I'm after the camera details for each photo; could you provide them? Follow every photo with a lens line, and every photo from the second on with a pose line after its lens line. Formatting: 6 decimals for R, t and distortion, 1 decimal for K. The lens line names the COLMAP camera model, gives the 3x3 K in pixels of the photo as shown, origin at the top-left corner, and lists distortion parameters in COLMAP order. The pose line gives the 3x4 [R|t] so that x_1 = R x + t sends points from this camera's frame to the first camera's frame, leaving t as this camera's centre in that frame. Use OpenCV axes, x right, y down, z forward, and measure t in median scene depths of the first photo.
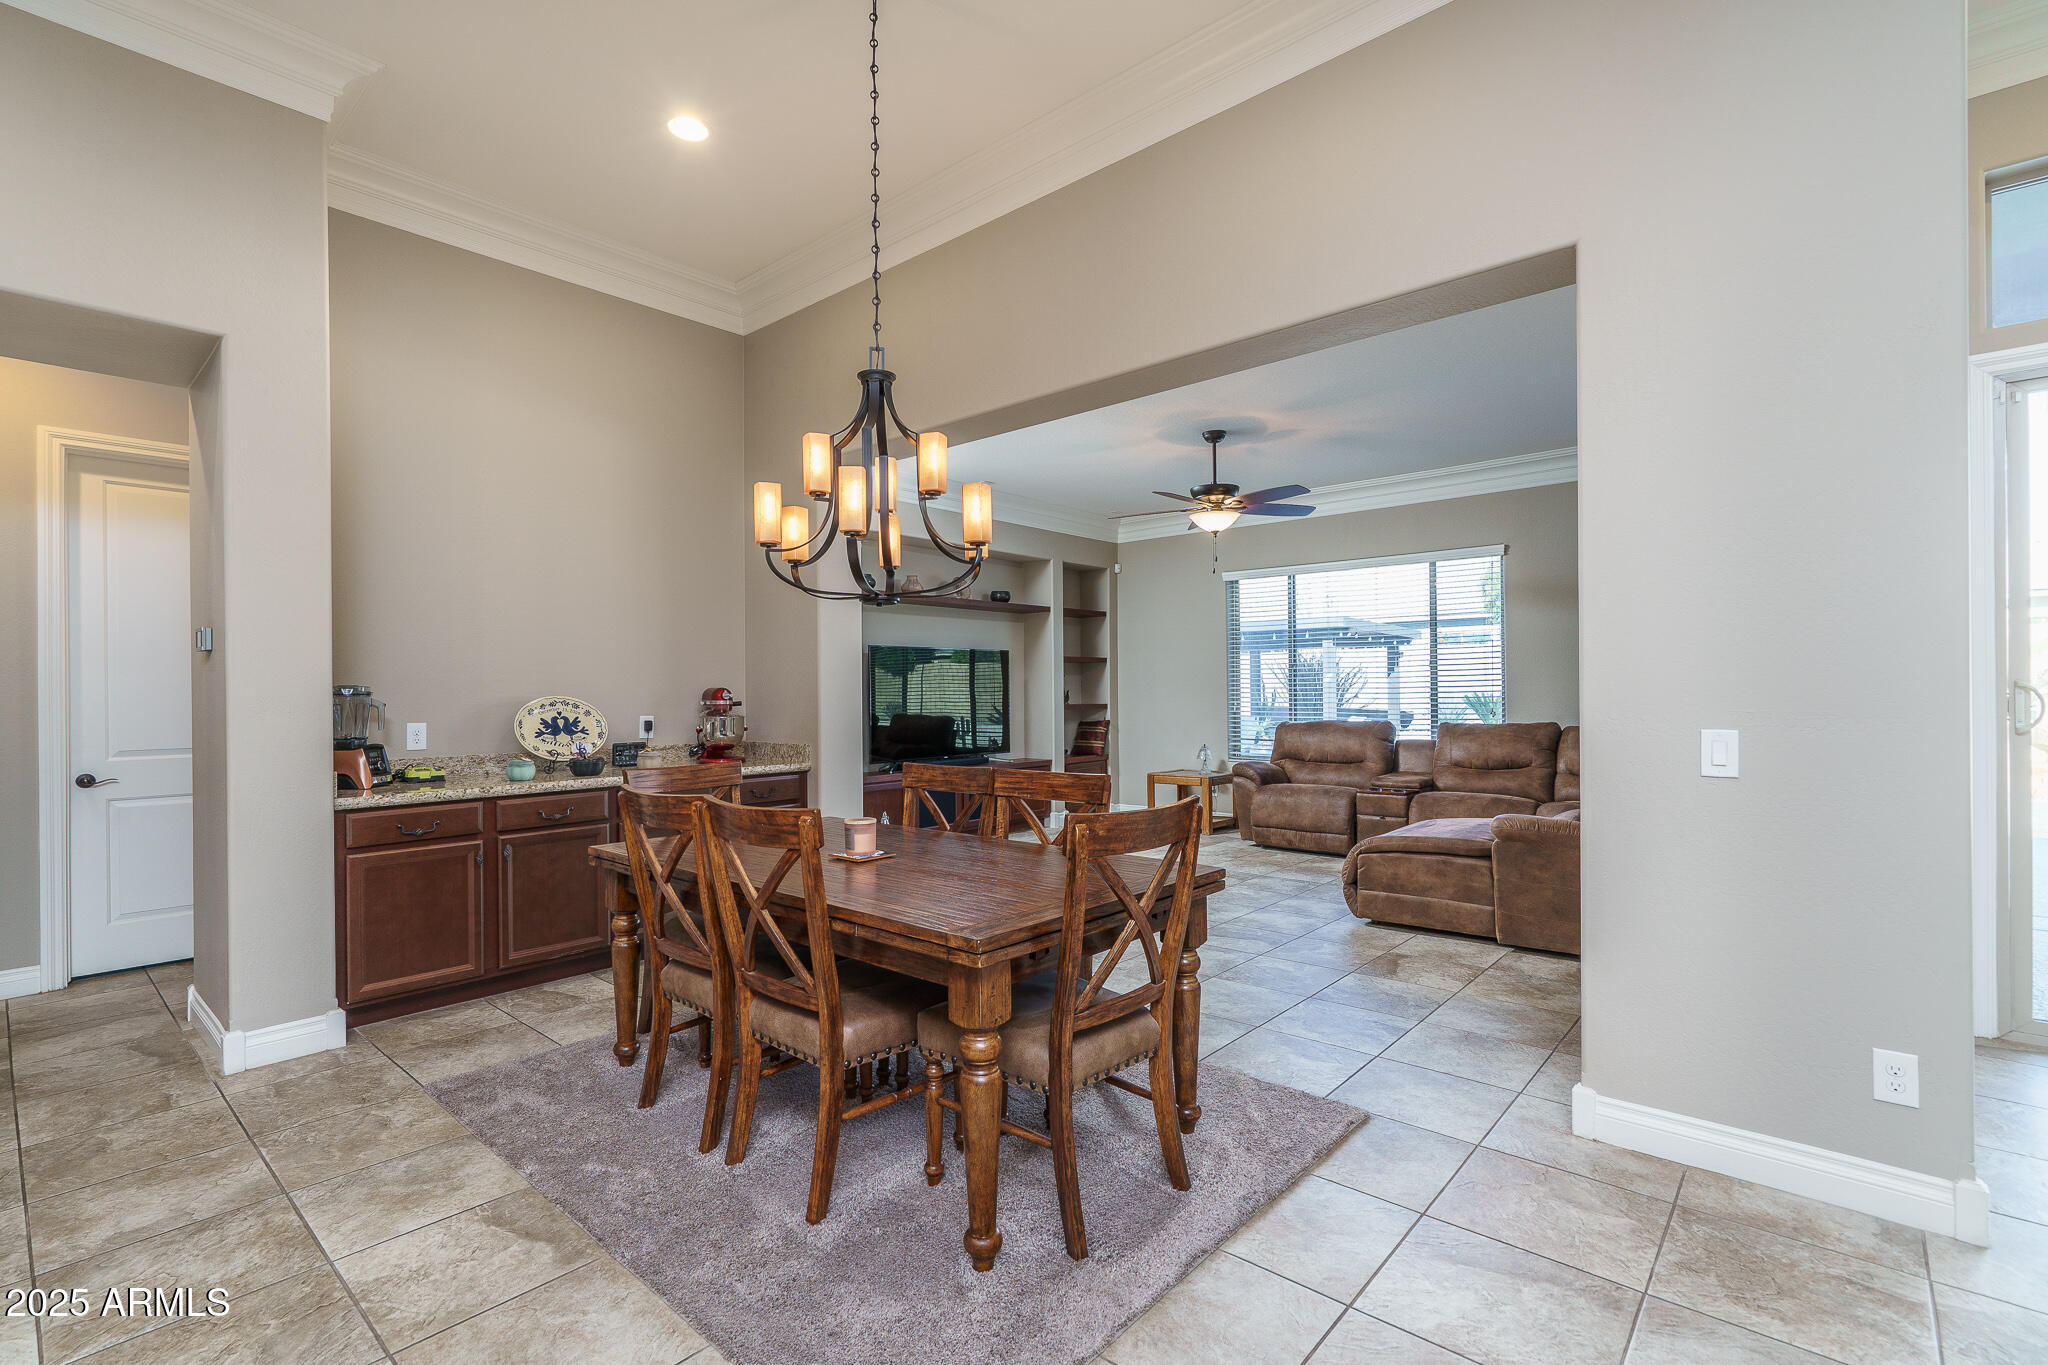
lens RADIAL K [[927.8, 0, 1025.7], [0, 927.8, 692.1], [0, 0, 1]] dist [-0.000138, 0.001770]
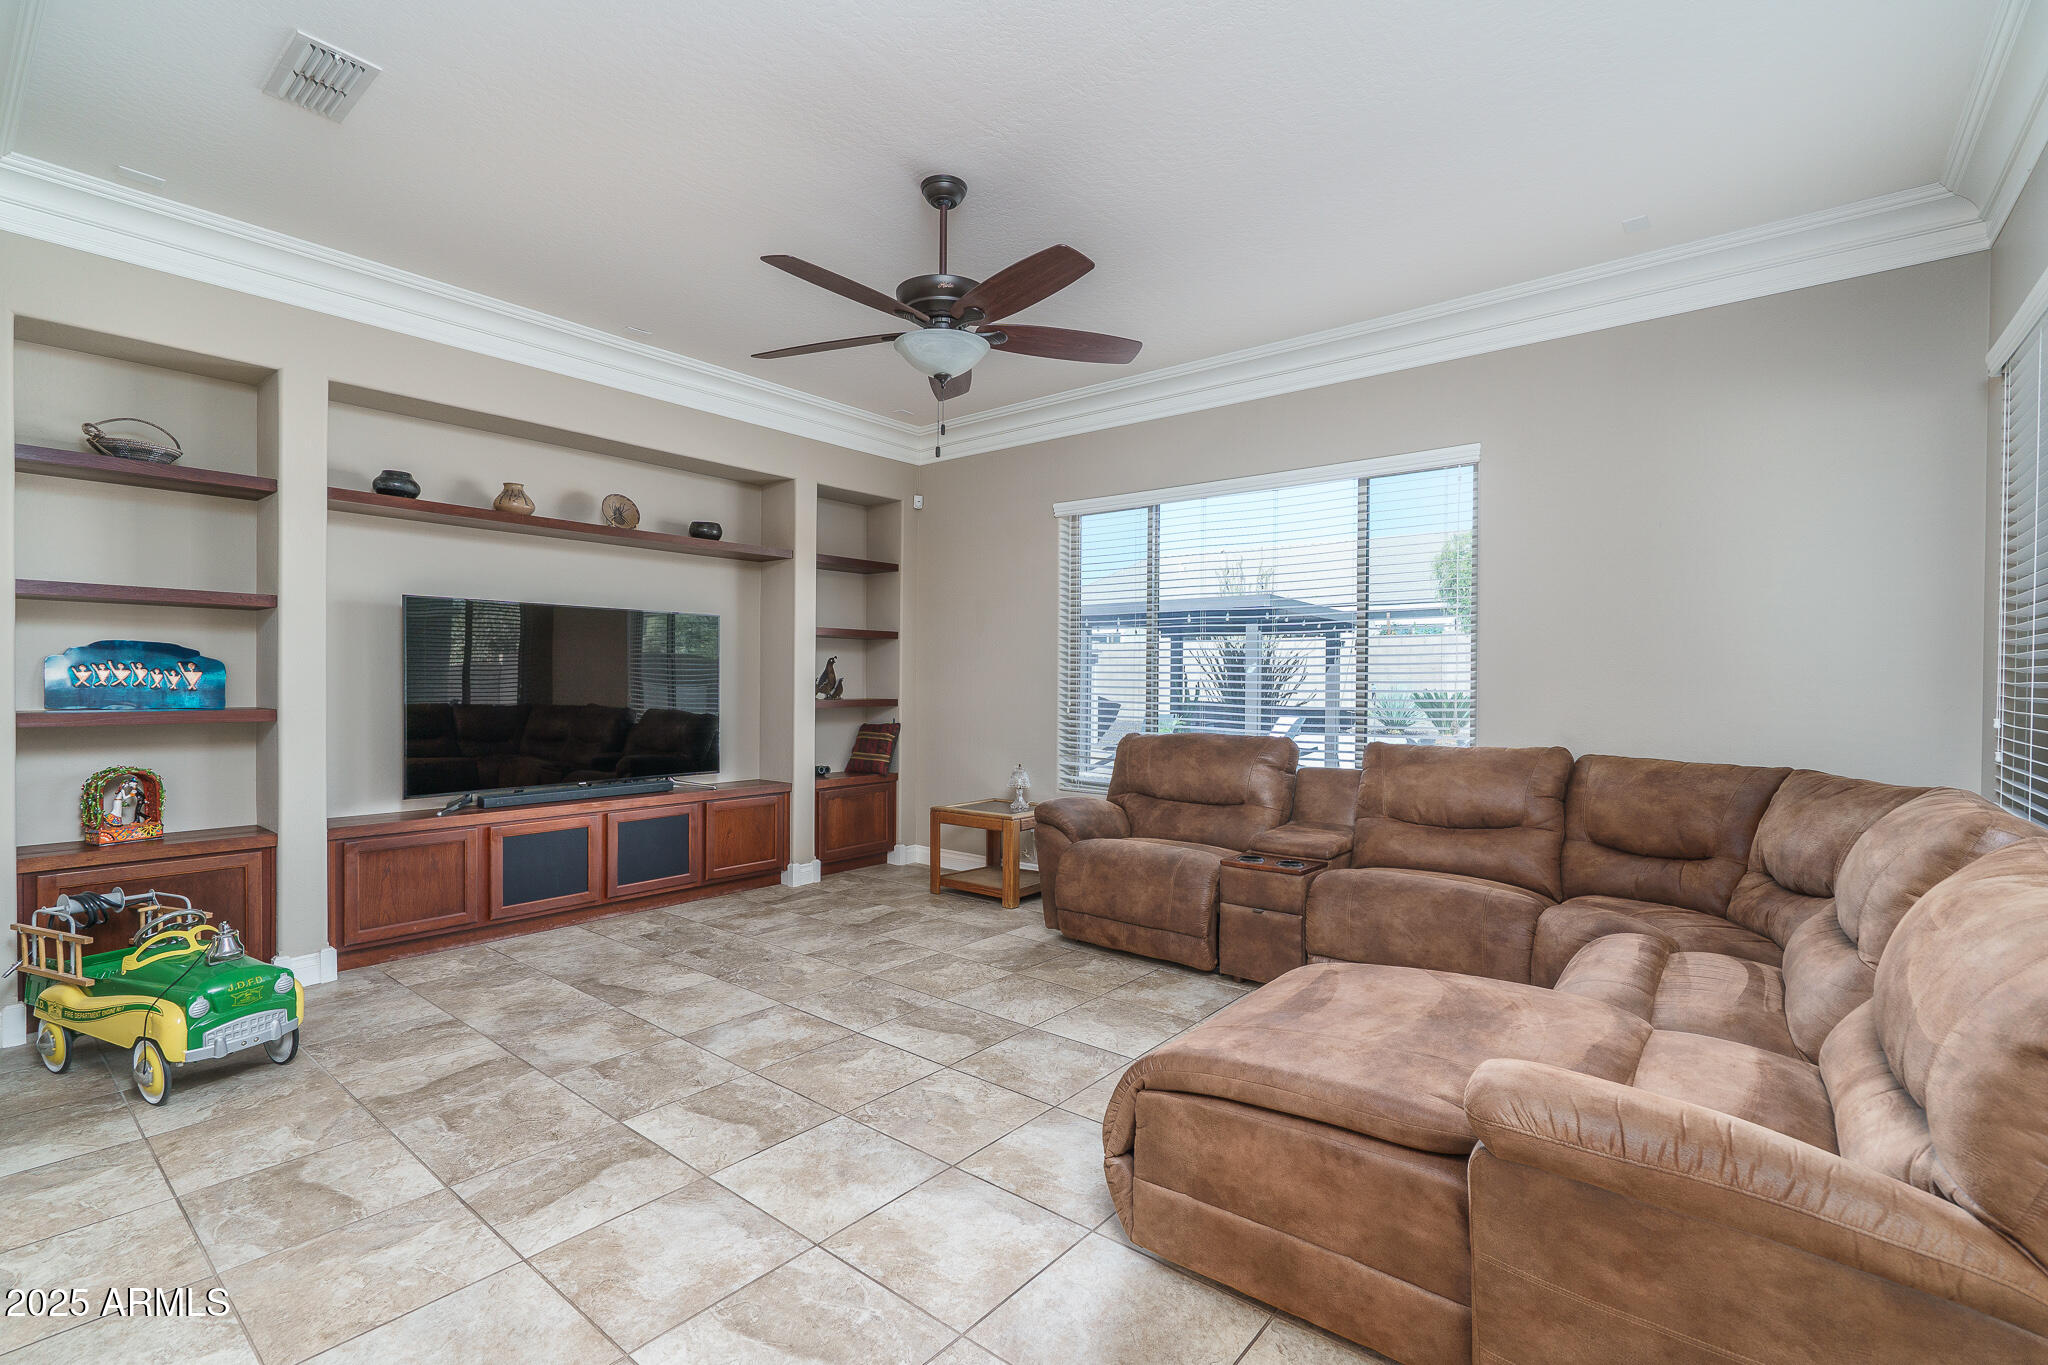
lens RADIAL K [[927.8, 0, 1015.7], [0, 927.8, 691.5], [0, 0, 1]] dist [-0.000138, 0.001770]
pose [[0.999245, 0.017200, 0.034844, 0.184387], [-0.017596, 0.999784, 0.011098, -0.002624], [-0.034646, -0.011702, 0.999331, 0.382221]]
